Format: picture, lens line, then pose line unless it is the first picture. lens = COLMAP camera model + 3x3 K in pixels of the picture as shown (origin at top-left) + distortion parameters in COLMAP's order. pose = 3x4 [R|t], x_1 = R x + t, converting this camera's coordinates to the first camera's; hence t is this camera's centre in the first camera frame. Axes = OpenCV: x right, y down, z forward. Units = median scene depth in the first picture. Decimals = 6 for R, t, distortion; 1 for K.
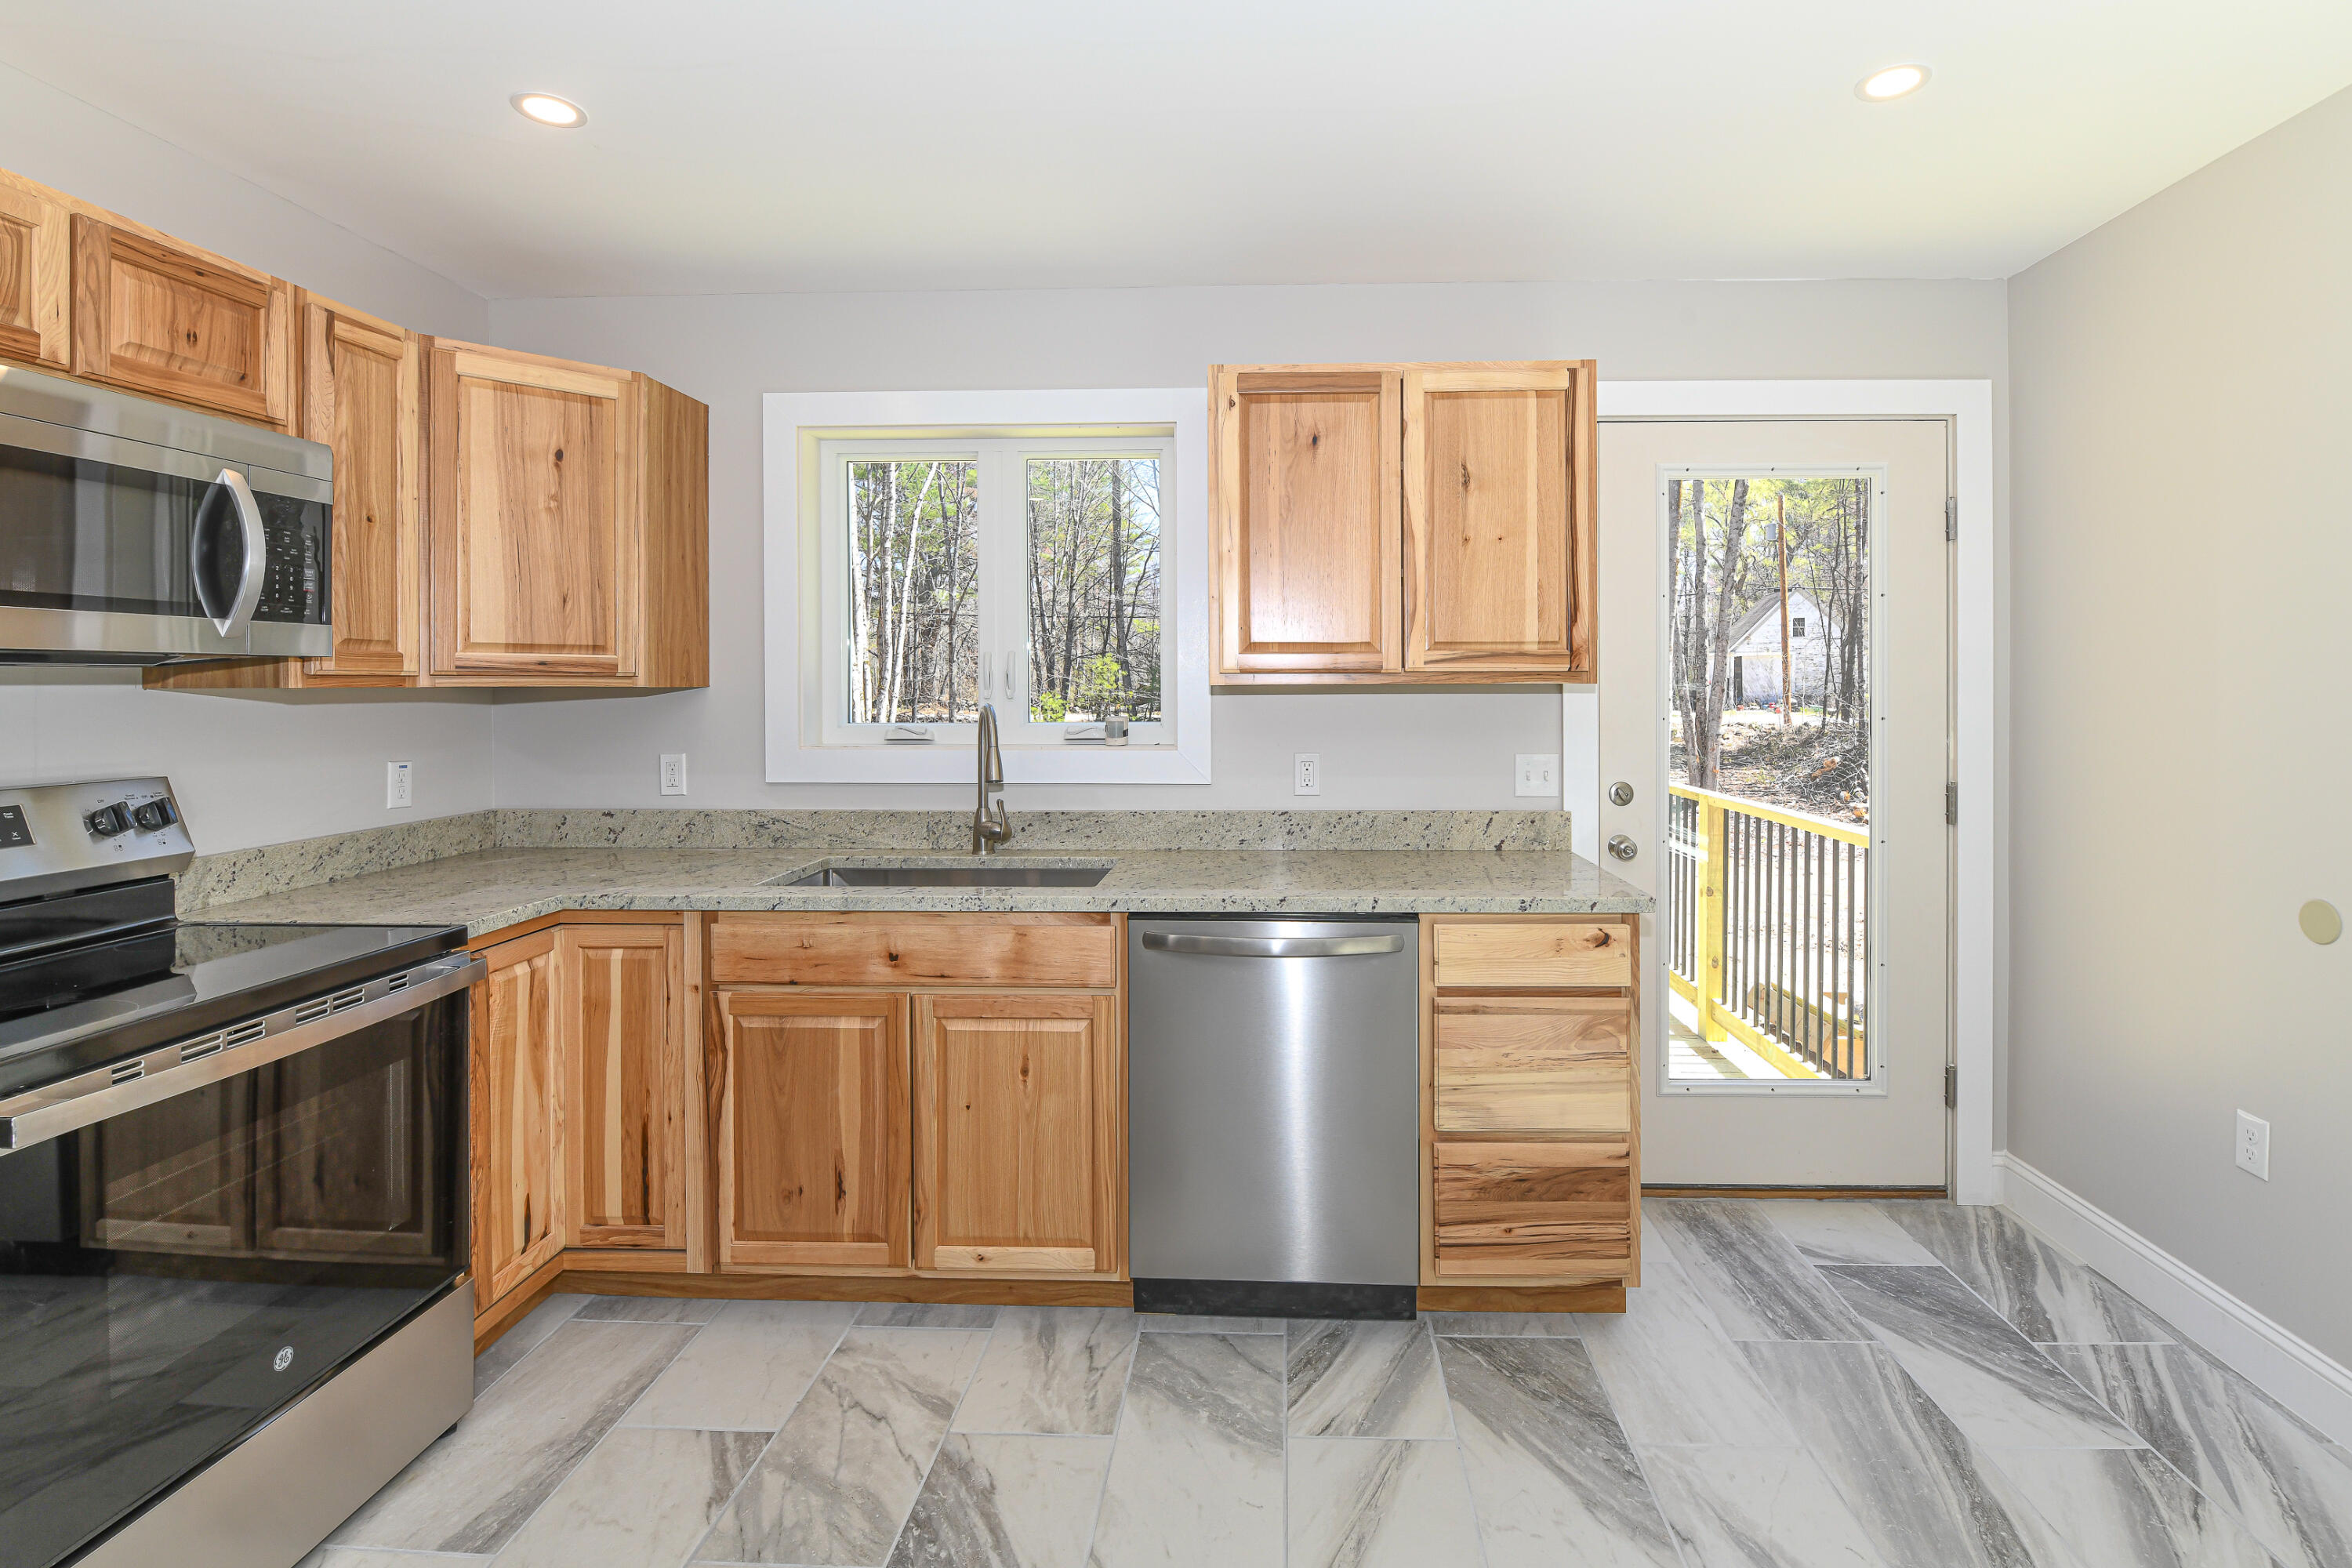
lens RADIAL K [[1057.6, 0, 1257.8], [0, 1057.6, 690.5], [0, 0, 1]] dist [0.000327, -0.007978]
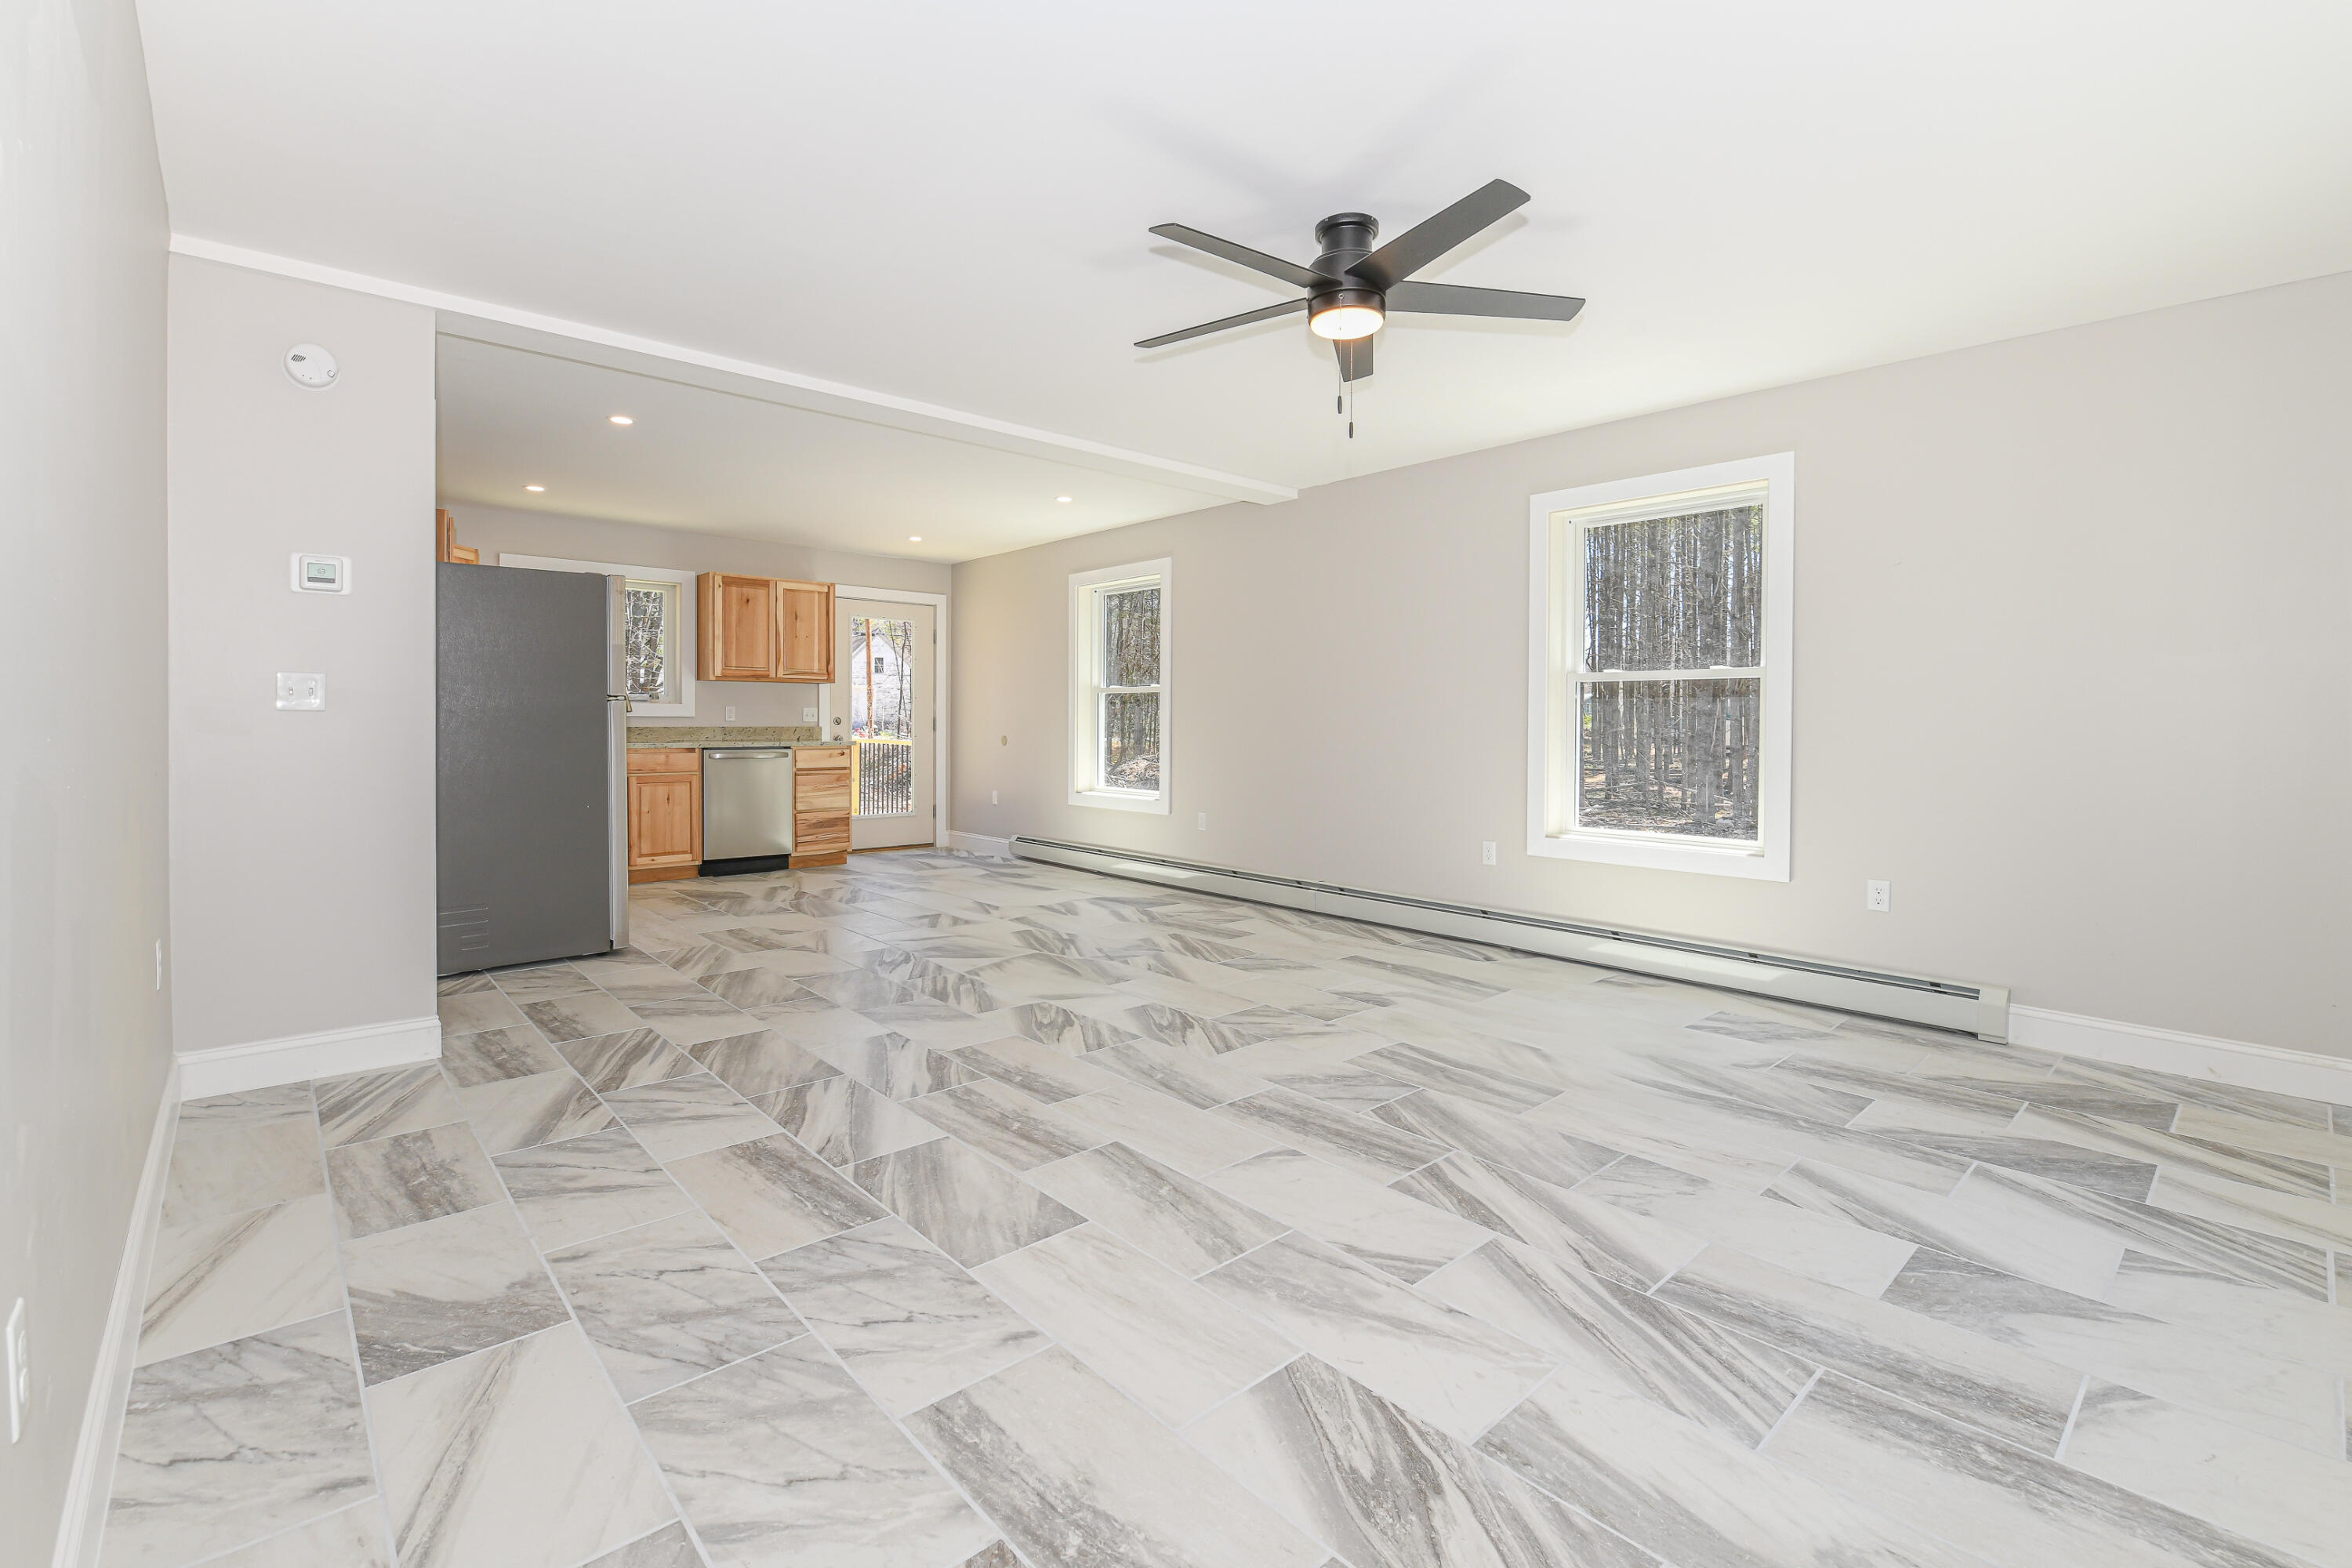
lens RADIAL K [[1071.1, 0, 1171.6], [0, 1071.1, 728.3], [0, 0, 1]] dist [0.002717, -0.008167]
pose [[0.737135, 0.001279, 0.675744, -1.261343], [-0.004499, 0.999985, 0.003015, 0.130133], [-0.675730, -0.005263, 0.737130, -2.344791]]
